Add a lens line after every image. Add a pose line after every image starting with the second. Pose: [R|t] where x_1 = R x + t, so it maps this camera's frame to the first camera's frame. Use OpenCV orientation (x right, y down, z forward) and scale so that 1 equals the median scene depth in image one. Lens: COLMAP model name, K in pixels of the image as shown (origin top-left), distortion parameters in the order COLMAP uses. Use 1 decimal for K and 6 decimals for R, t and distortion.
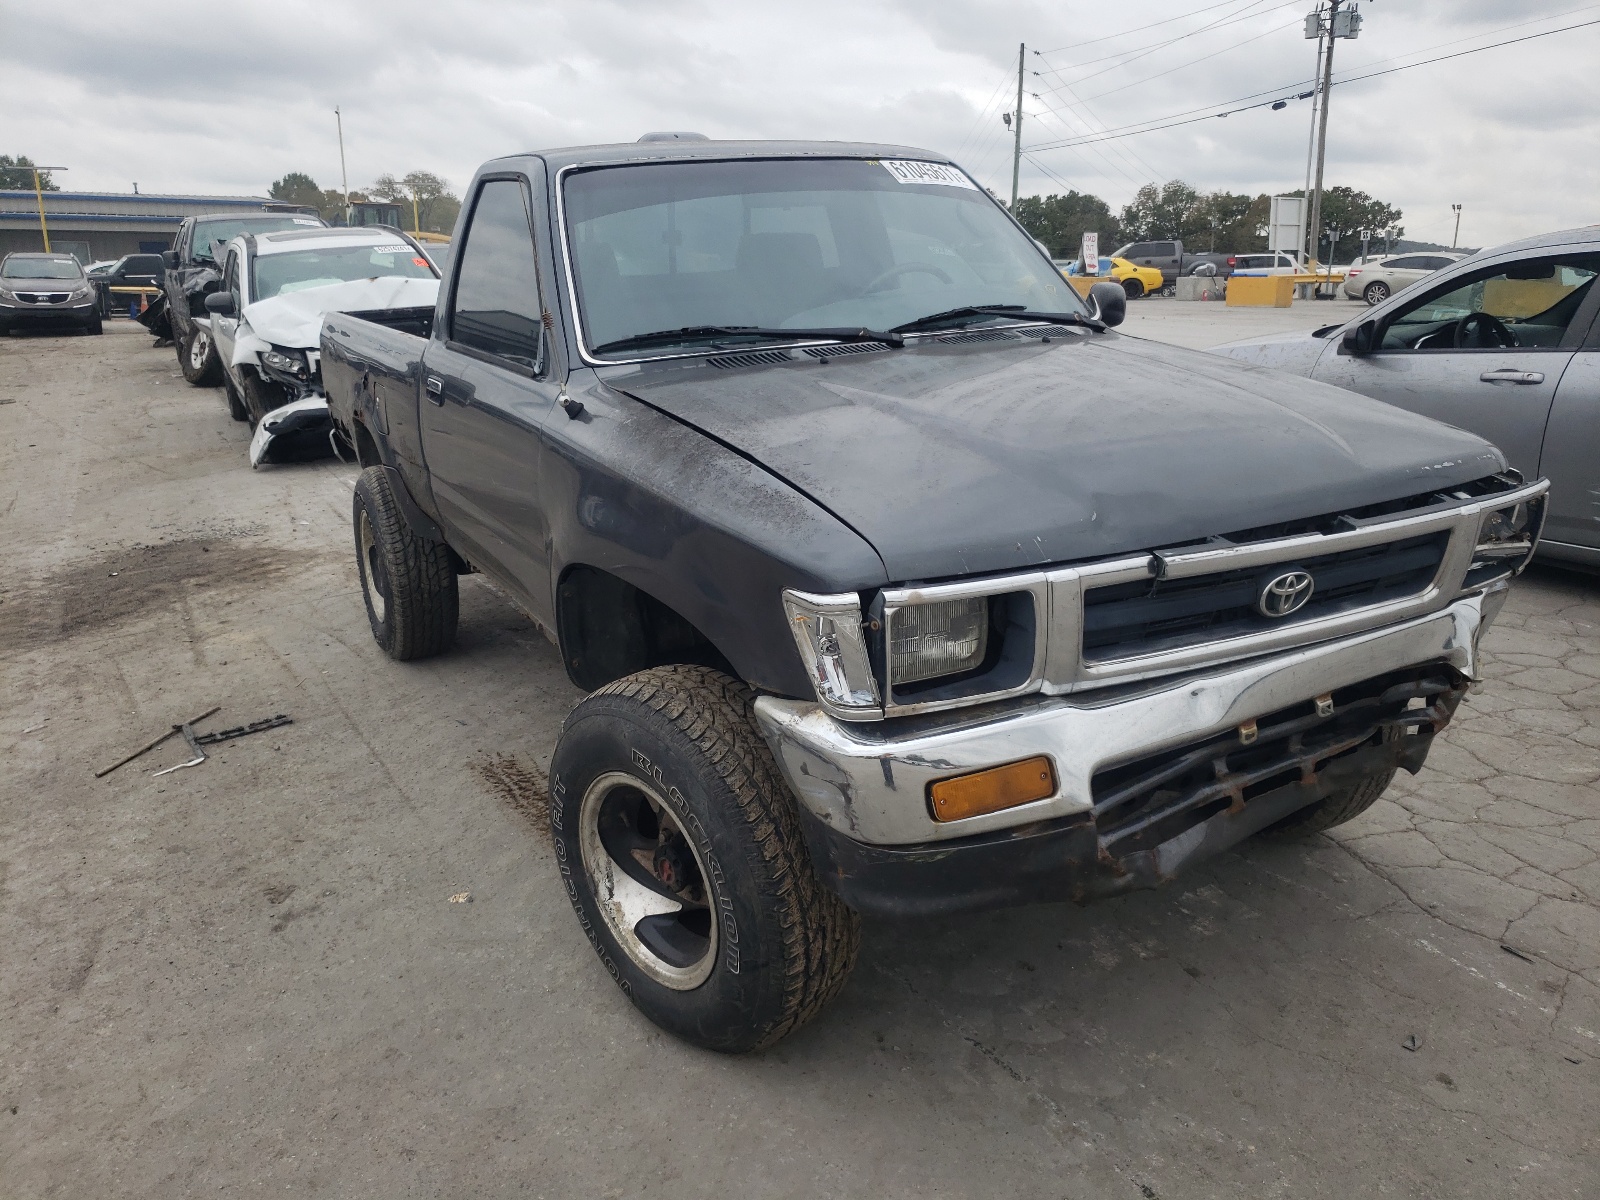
lens RADIAL K [[1232.7, 0, 807.3], [0, 1232.7, 576.0], [0, 0, 1]] dist [0.013235, -0.000919]
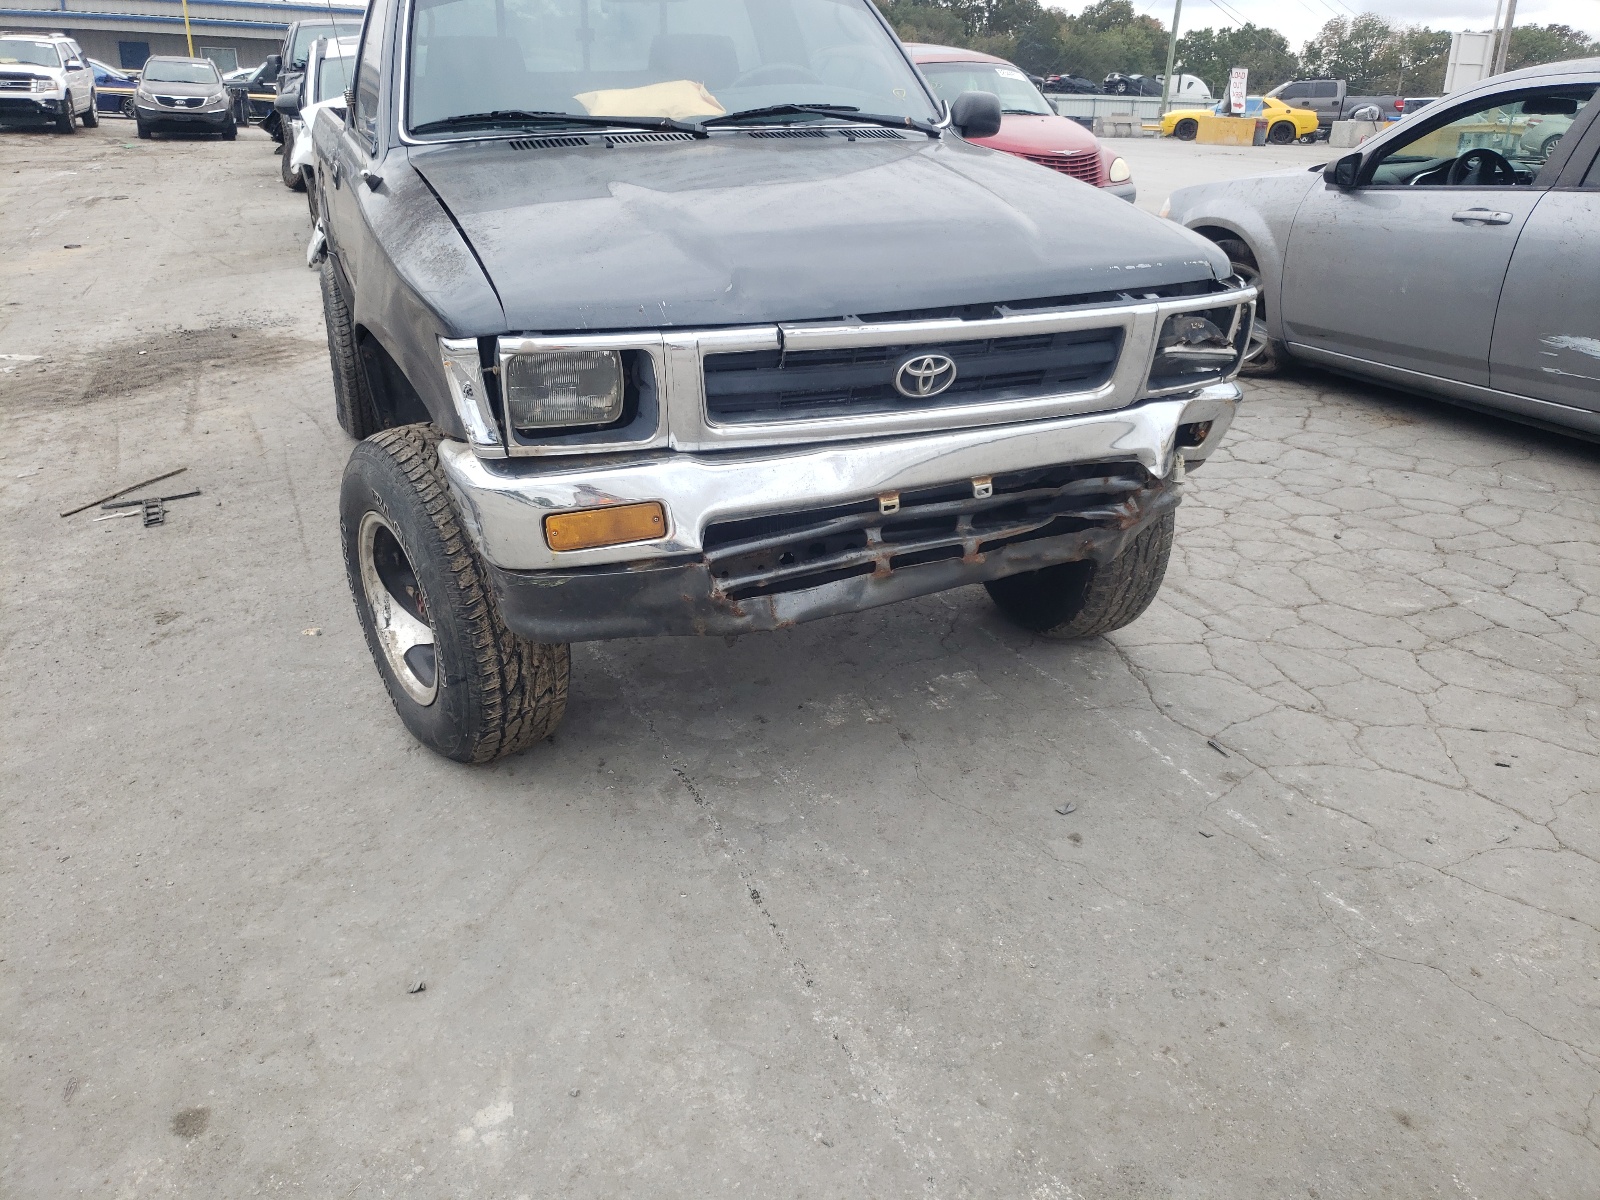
lens RADIAL K [[1221.2, 0, 797.8], [0, 1221.2, 564.3], [0, 0, 1]] dist [0.065813, -0.084126]
pose [[0.991705, 0.073158, -0.105688, 0.278764], [-0.060428, 0.991054, 0.118997, 0.039803], [0.113448, -0.111623, 0.987254, -0.054772]]
